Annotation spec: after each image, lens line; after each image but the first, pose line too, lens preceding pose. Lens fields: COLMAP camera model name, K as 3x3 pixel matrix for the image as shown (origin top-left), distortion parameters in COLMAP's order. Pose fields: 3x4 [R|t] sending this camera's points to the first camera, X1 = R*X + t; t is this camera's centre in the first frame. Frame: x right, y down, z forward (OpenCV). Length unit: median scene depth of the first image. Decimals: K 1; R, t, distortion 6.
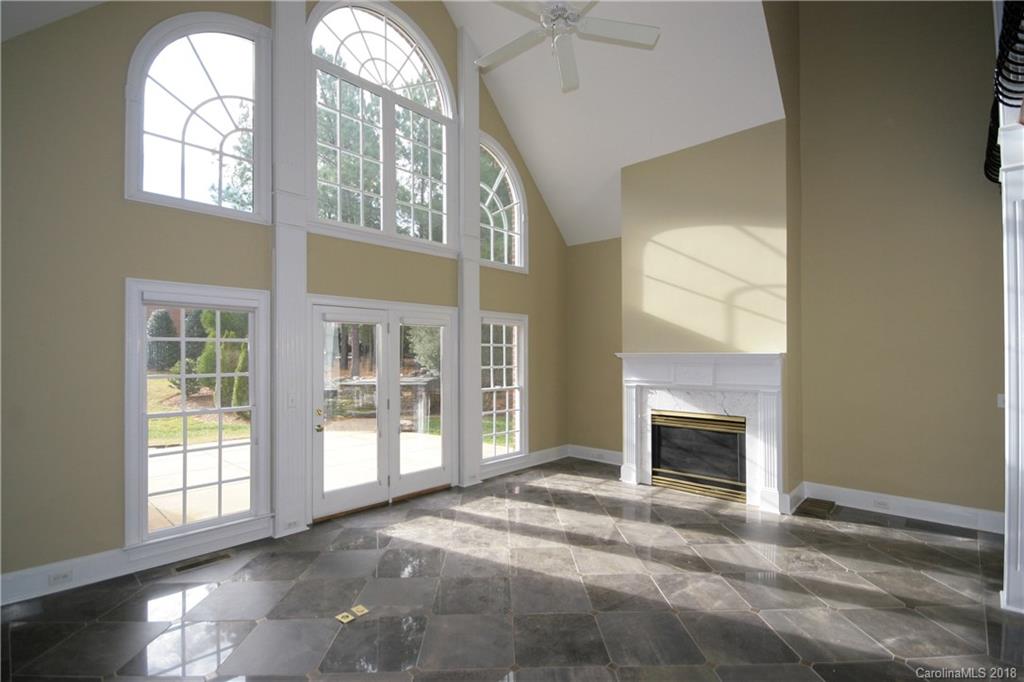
lens RADIAL K [[471.8, 0, 515.6], [0, 471.8, 350.7], [0, 0, 1]] dist [0.000576, -0.000710]
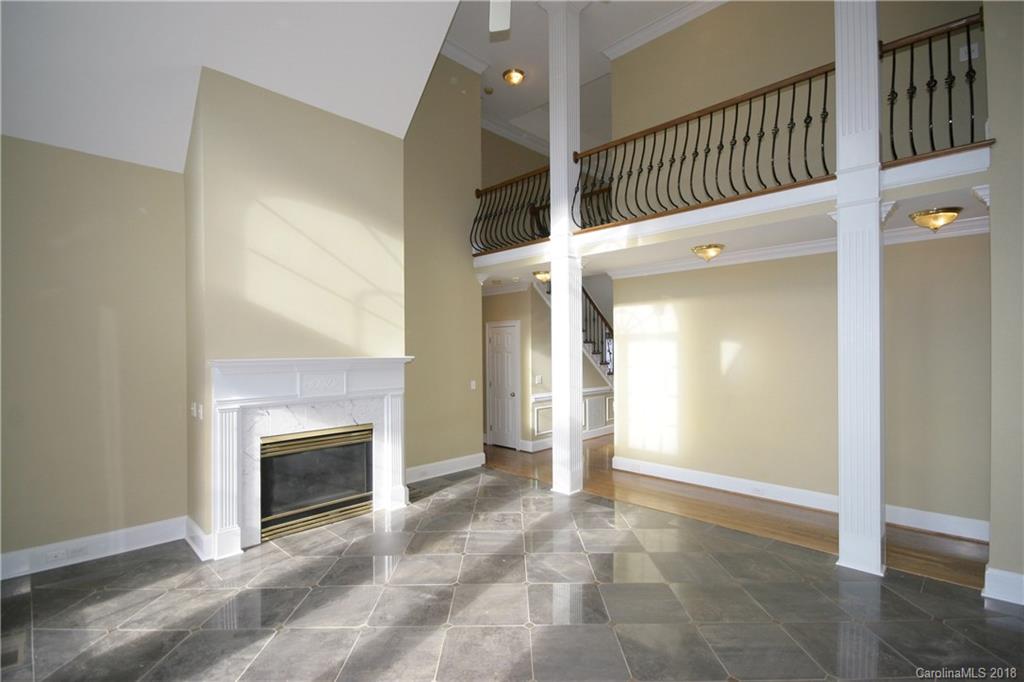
lens RADIAL K [[471.8, 0, 515.6], [0, 471.8, 350.7], [0, 0, 1]] dist [0.000576, -0.000710]
pose [[0.018899, 0.000628, 0.999821, -0.473381], [-0.003349, 0.999994, -0.000565, -0.009079], [-0.999816, -0.003338, 0.018901, 0.676857]]
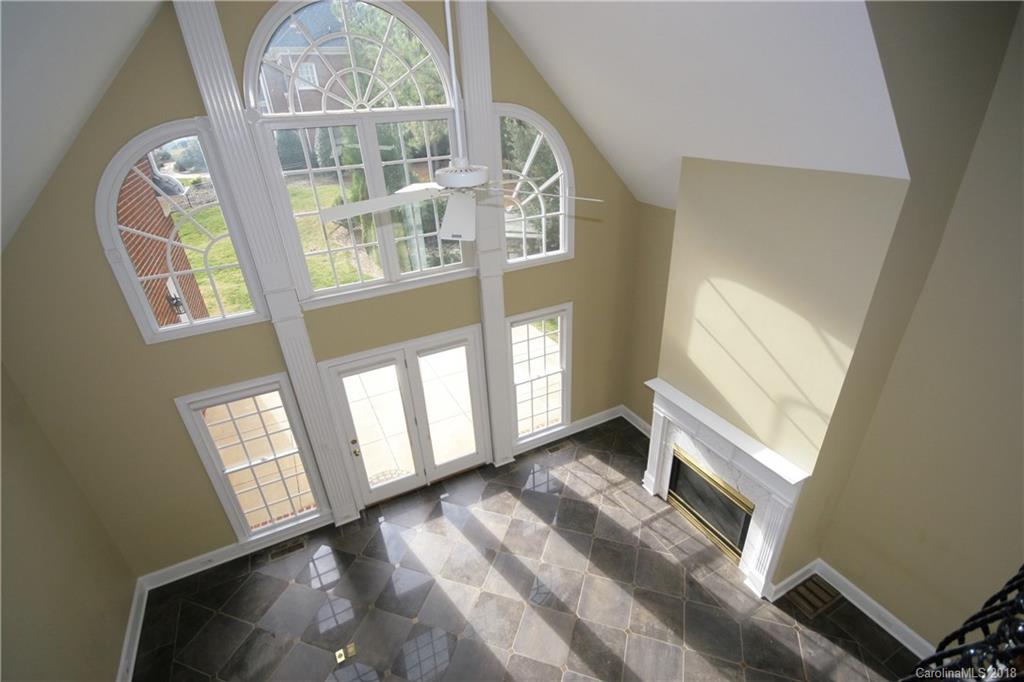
lens RADIAL K [[471.8, 0, 515.6], [0, 471.8, 350.7], [0, 0, 1]] dist [0.000576, -0.000710]
pose [[0.937955, 0.132751, -0.320341, 0.300238], [0.039360, 0.877088, 0.478715, -0.572382], [0.344517, -0.461621, 0.817444, 0.223316]]
